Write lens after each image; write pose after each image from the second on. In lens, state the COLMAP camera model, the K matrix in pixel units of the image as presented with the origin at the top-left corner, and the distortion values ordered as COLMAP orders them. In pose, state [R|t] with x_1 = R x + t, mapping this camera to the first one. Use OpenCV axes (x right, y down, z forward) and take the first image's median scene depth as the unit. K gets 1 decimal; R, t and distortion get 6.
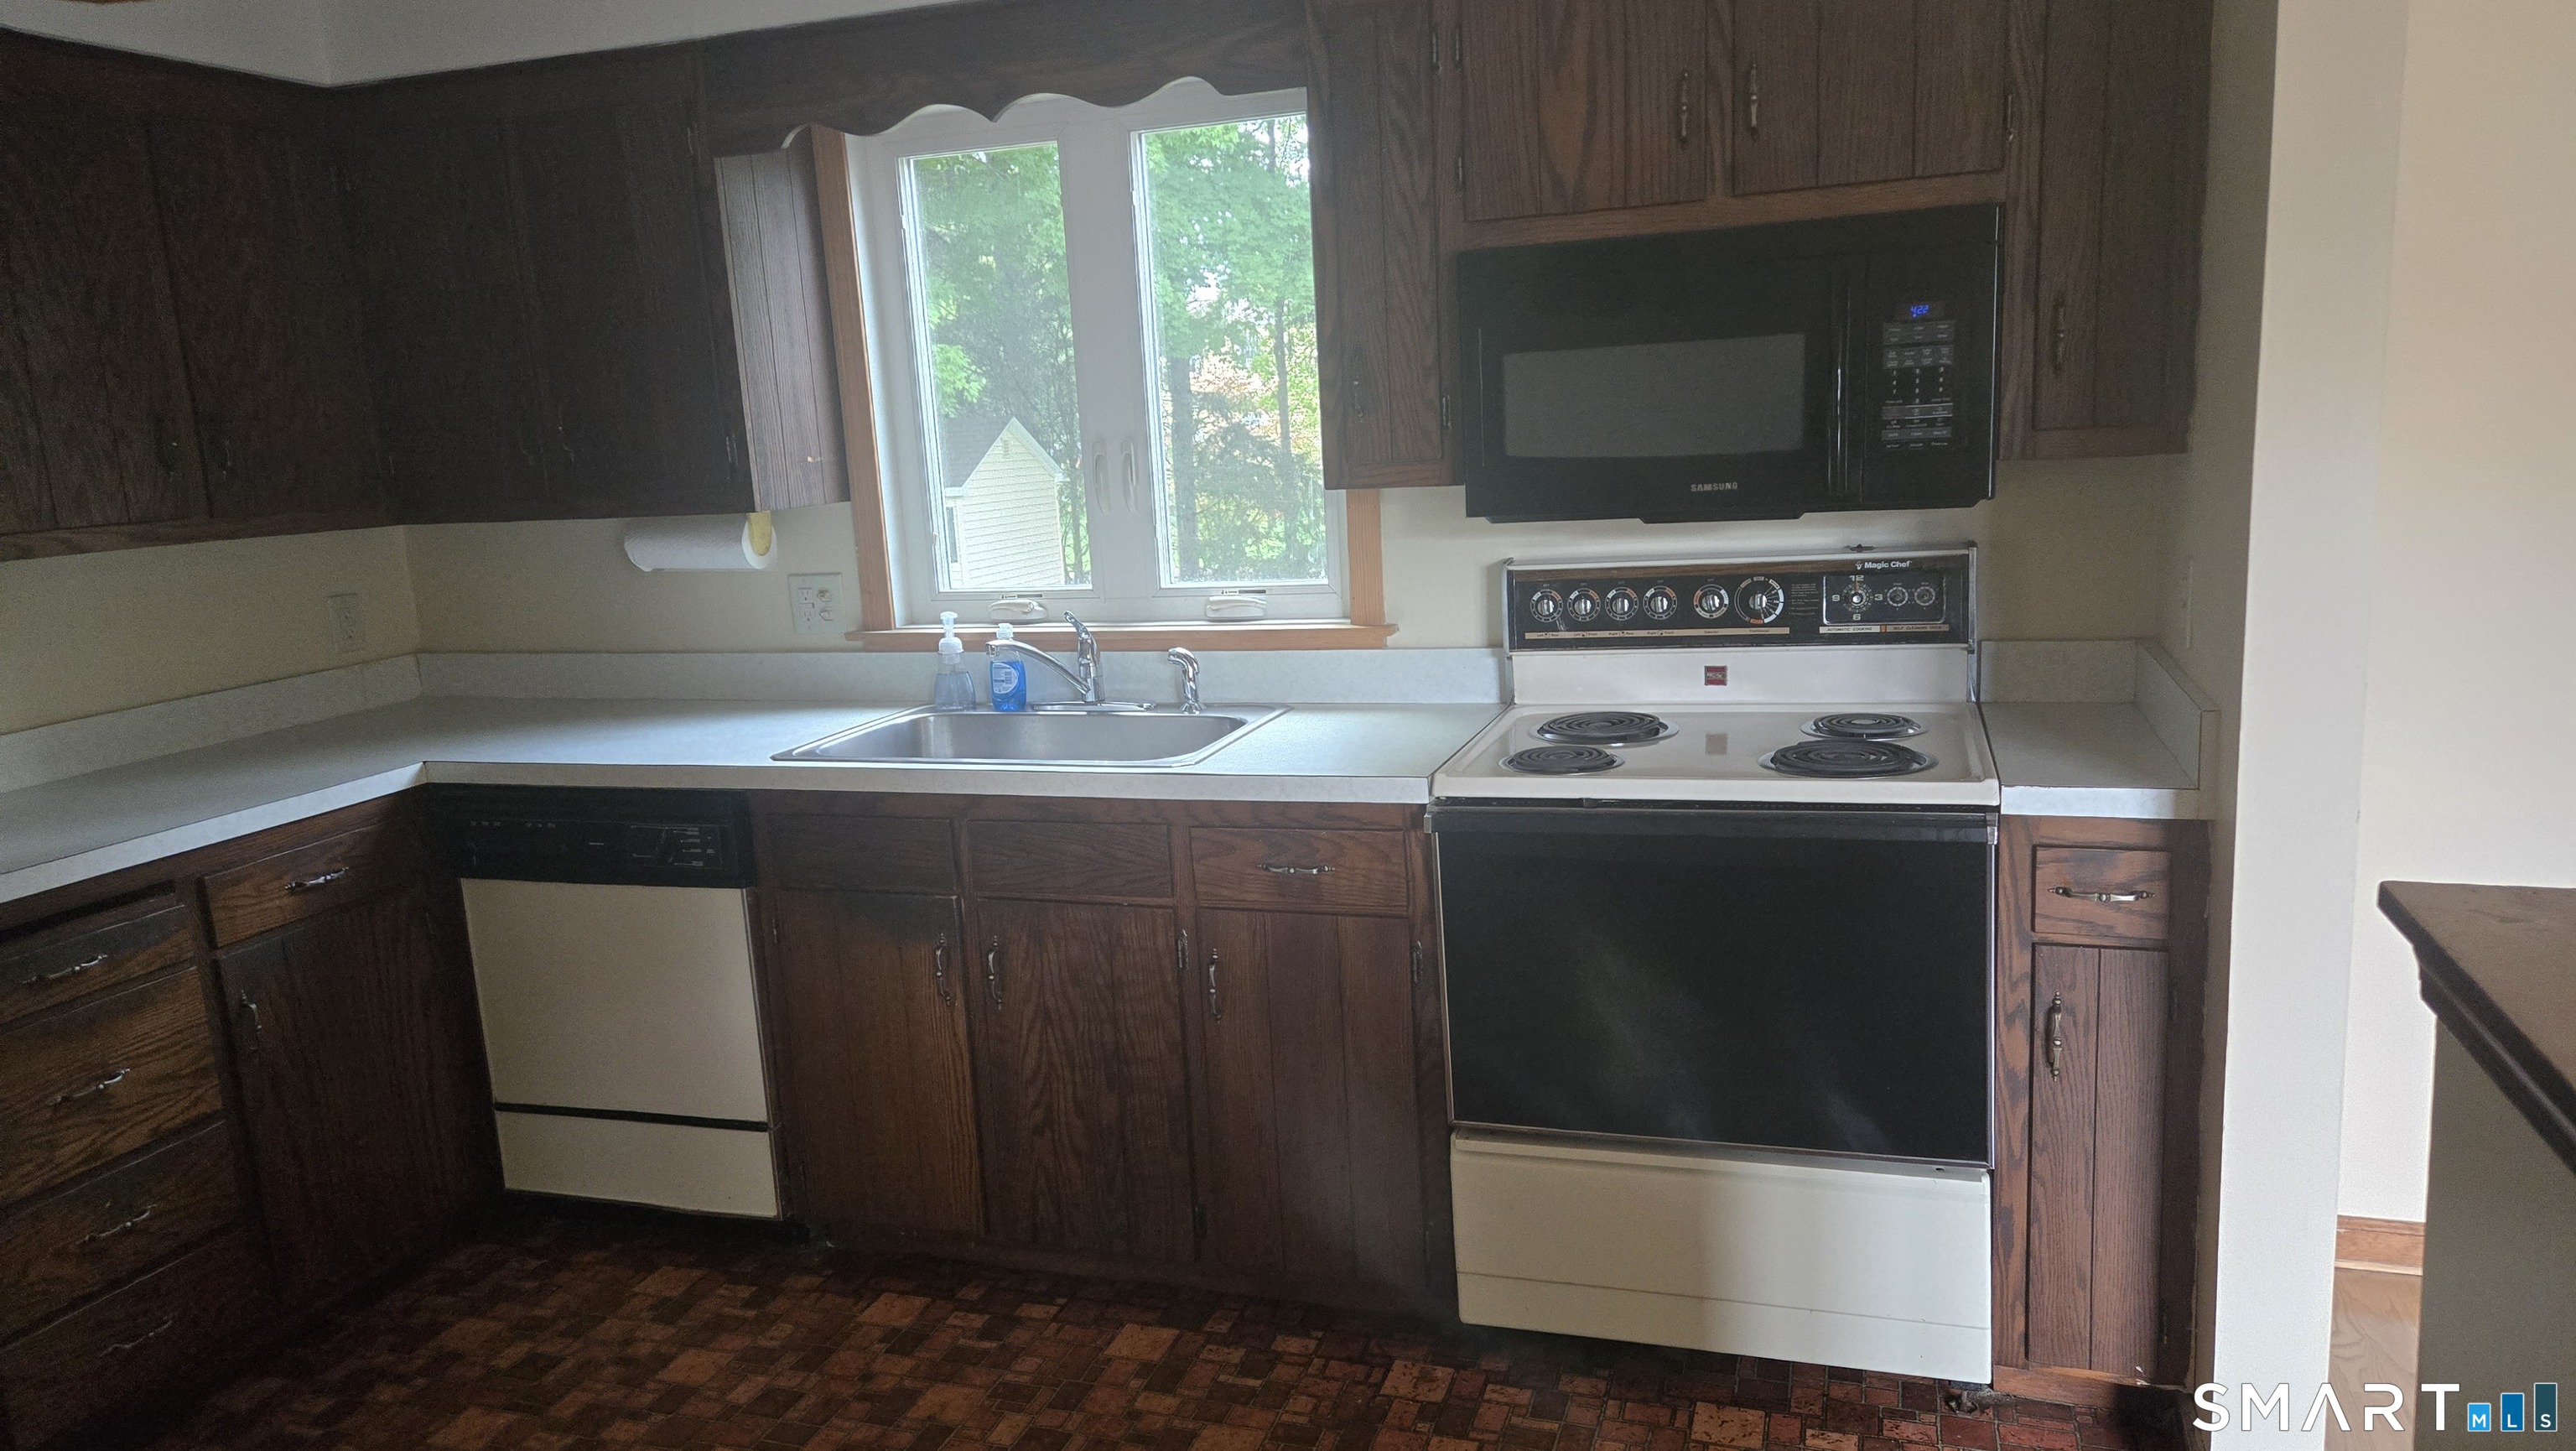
lens RADIAL K [[1730.4, 0, 1288.0], [0, 1730.4, 725.5], [0, 0, 1]] dist [0.083553, -0.078094]
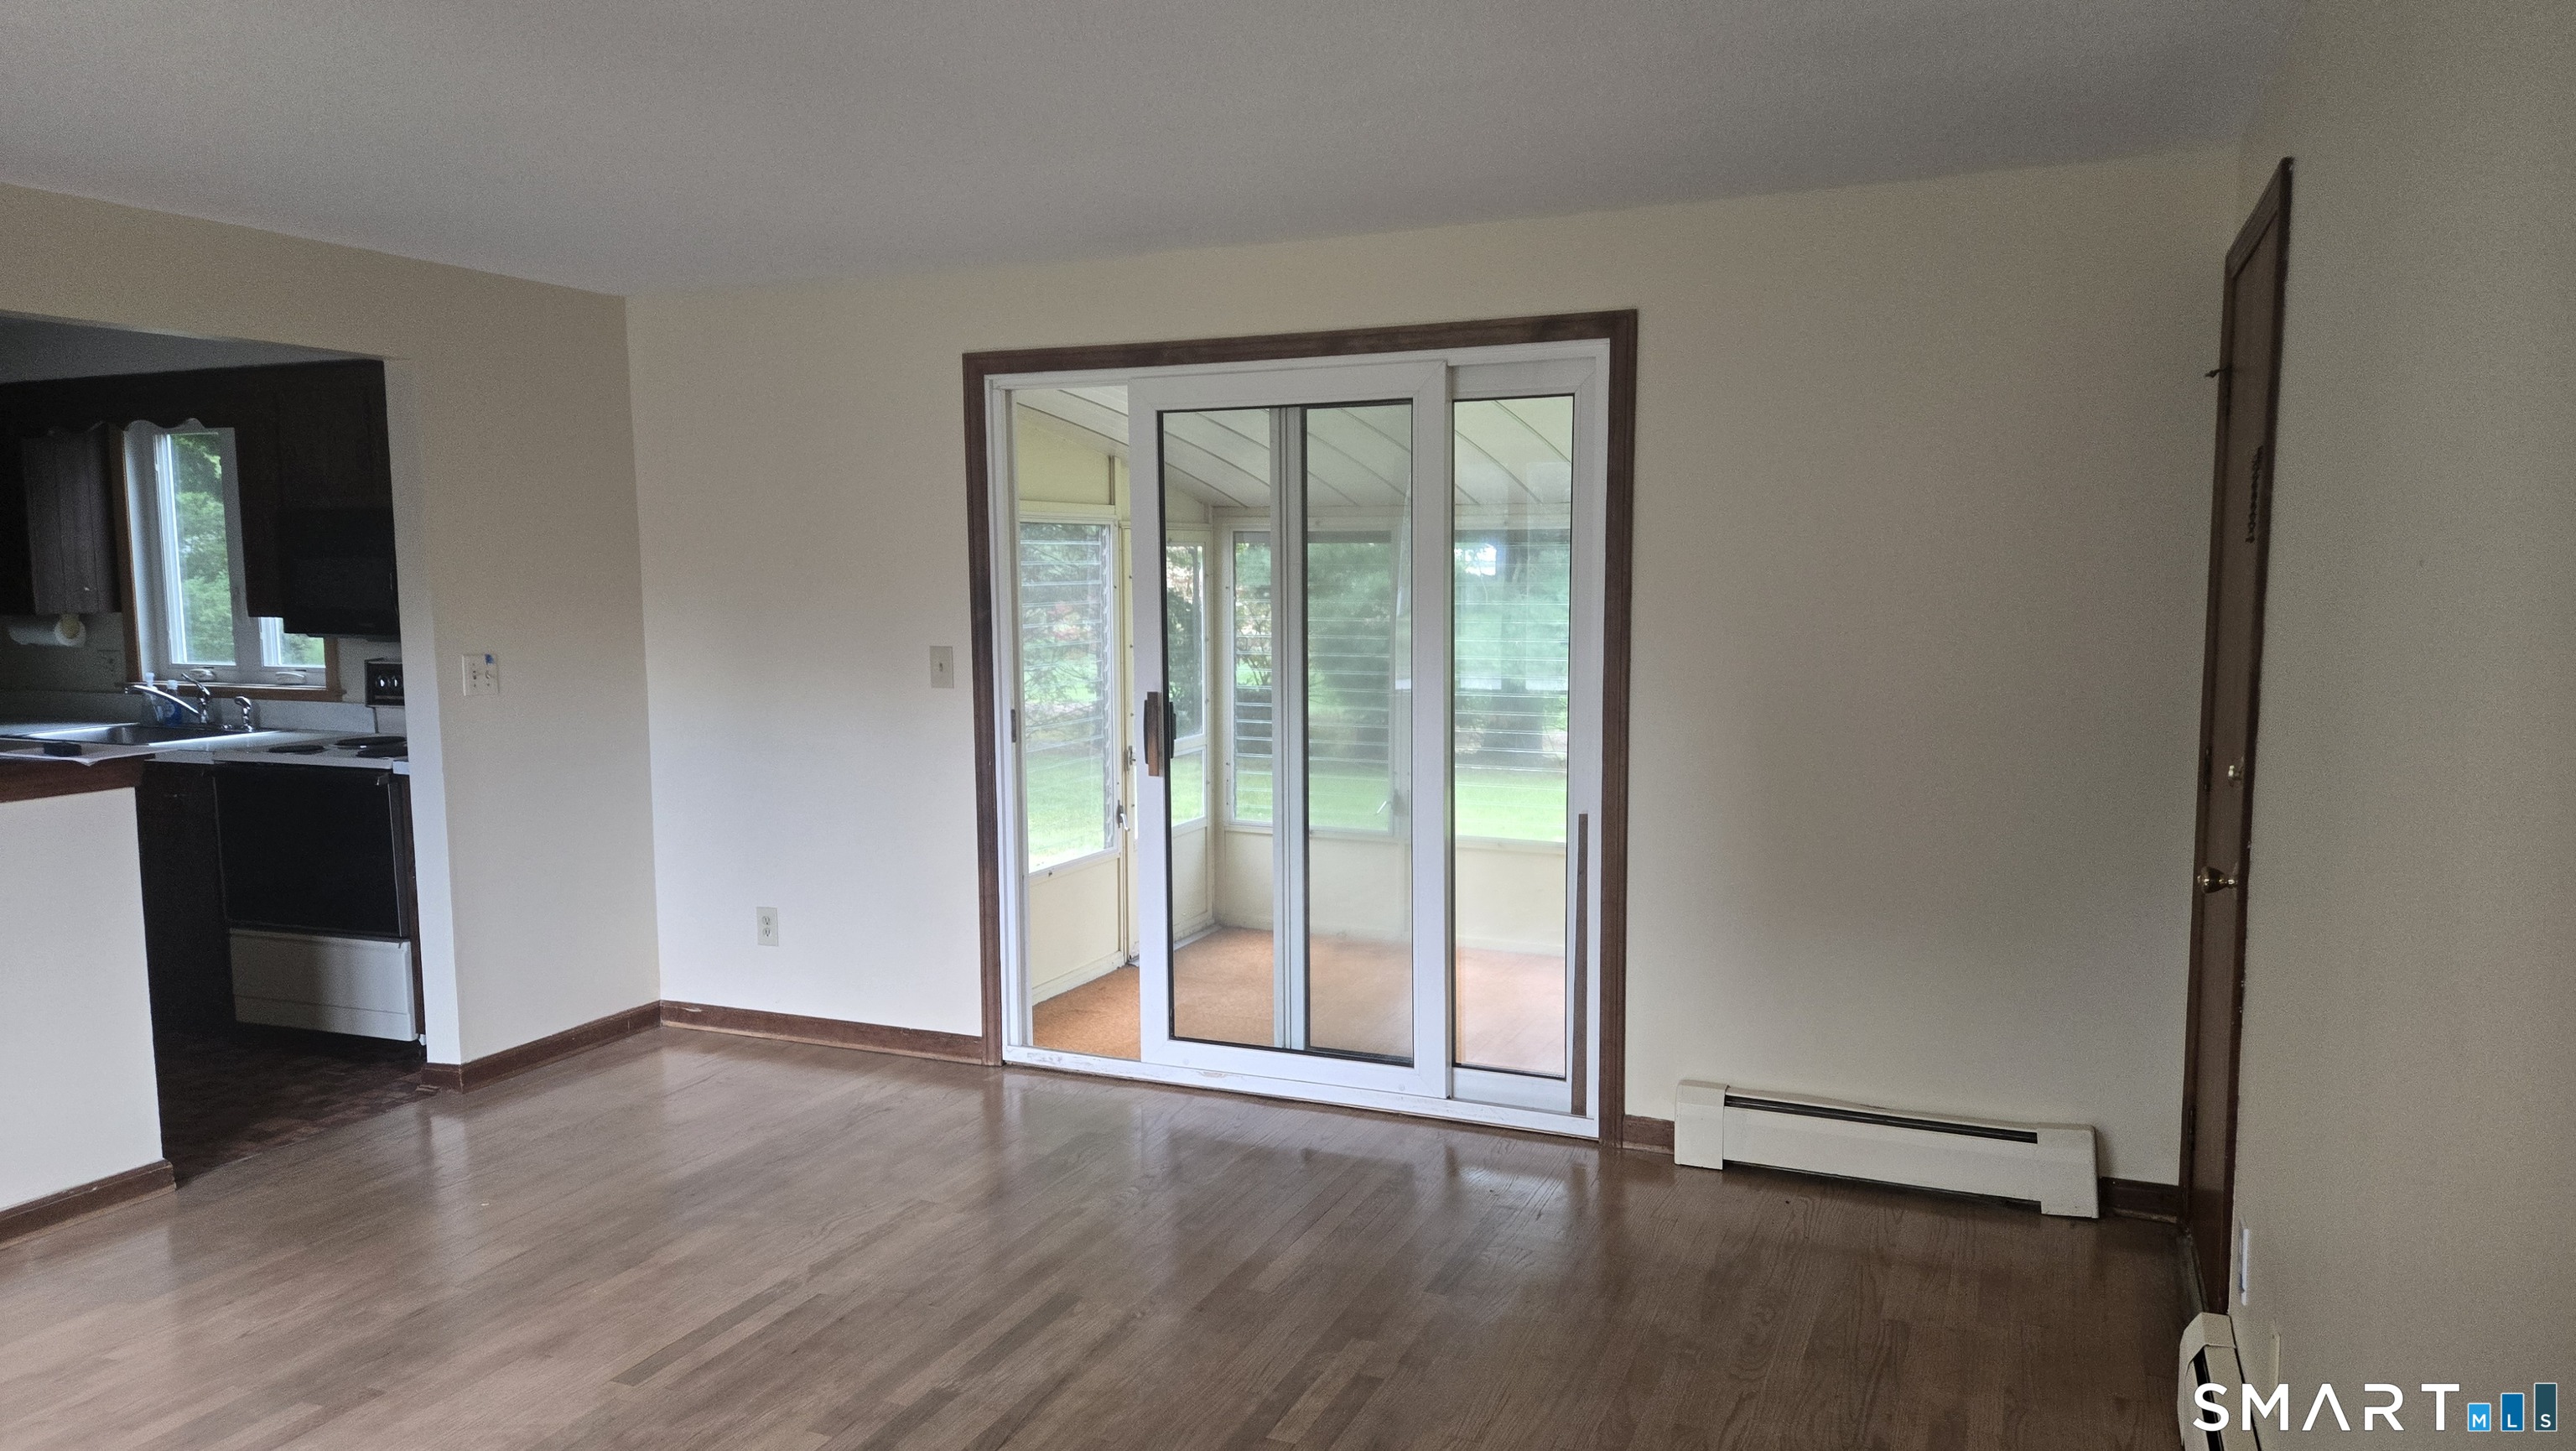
lens RADIAL K [[1730.4, 0, 1288.0], [0, 1730.4, 725.5], [0, 0, 1]] dist [0.083553, -0.078094]
pose [[0.996029, 0.055592, -0.069536, 1.326234], [-0.061233, 0.994766, -0.081798, 0.082495], [0.064625, 0.085732, 0.994220, -0.926455]]
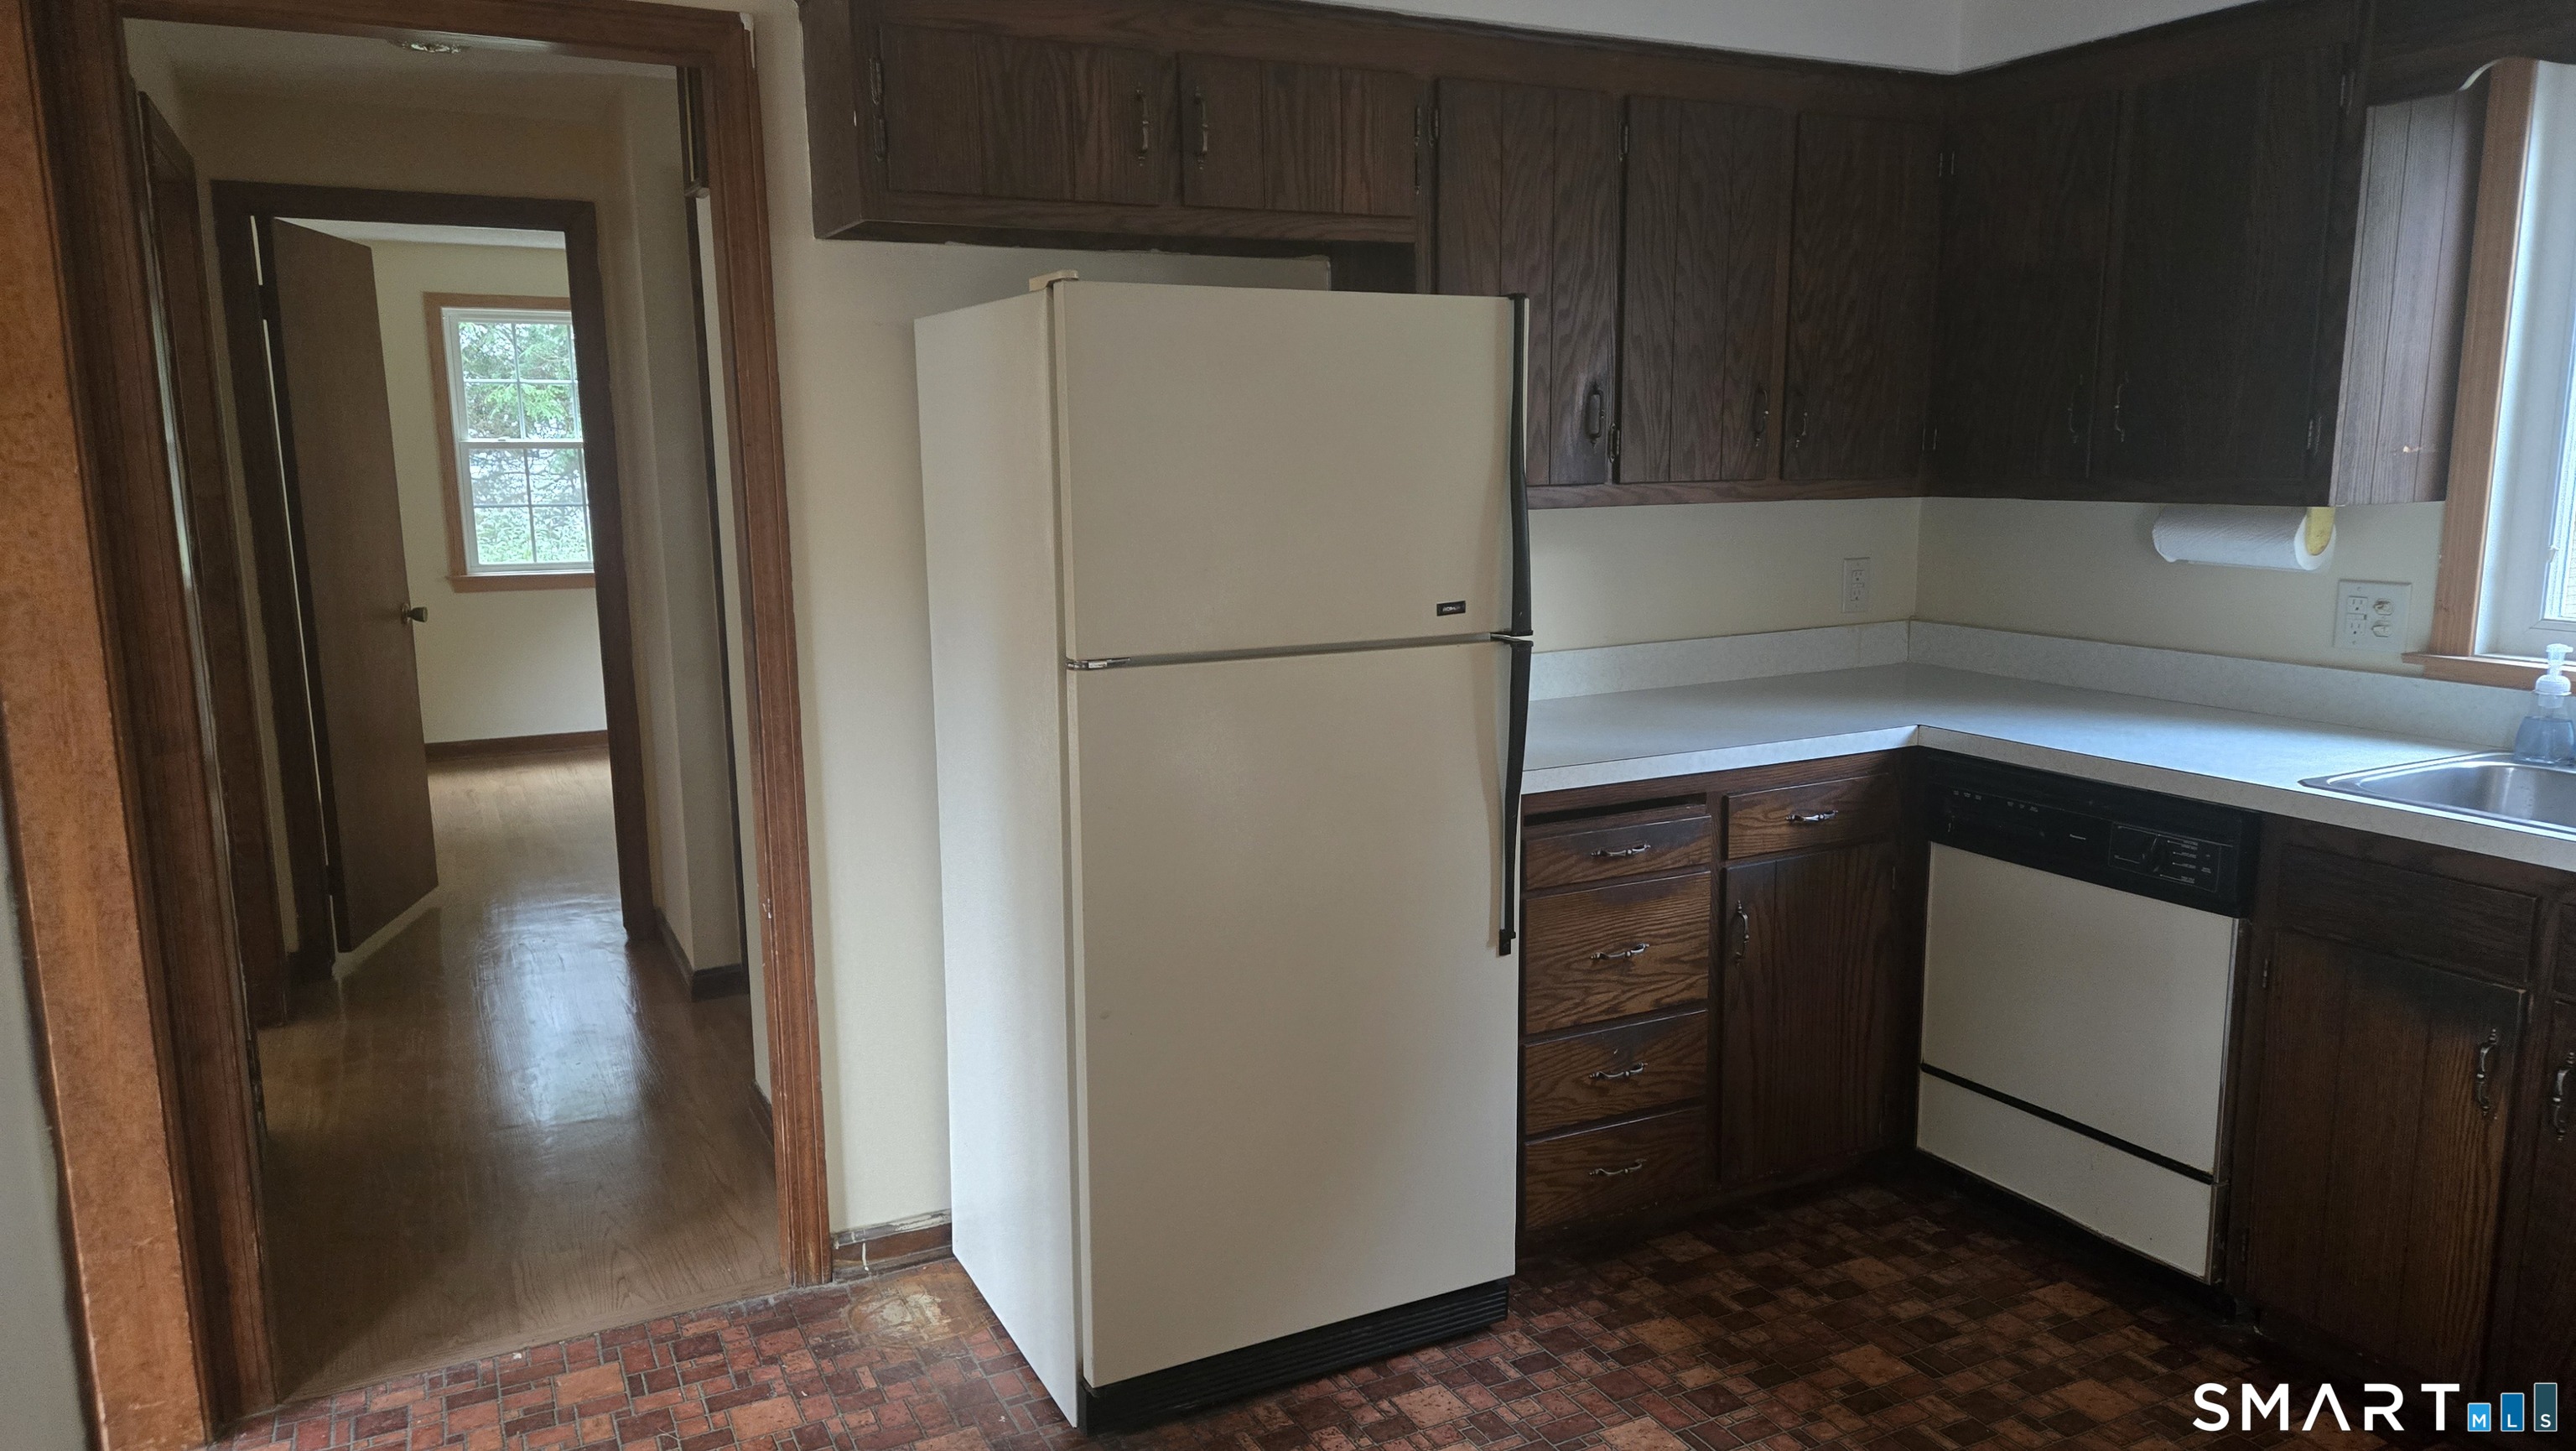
lens RADIAL K [[1730.4, 0, 1288.0], [0, 1730.4, 725.5], [0, 0, 1]] dist [0.083553, -0.078094]
pose [[0.714530, 0.159270, -0.681234, -0.056669], [-0.152713, 0.985768, 0.070291, 0.005636], [0.682734, 0.053808, 0.728683, -0.010783]]
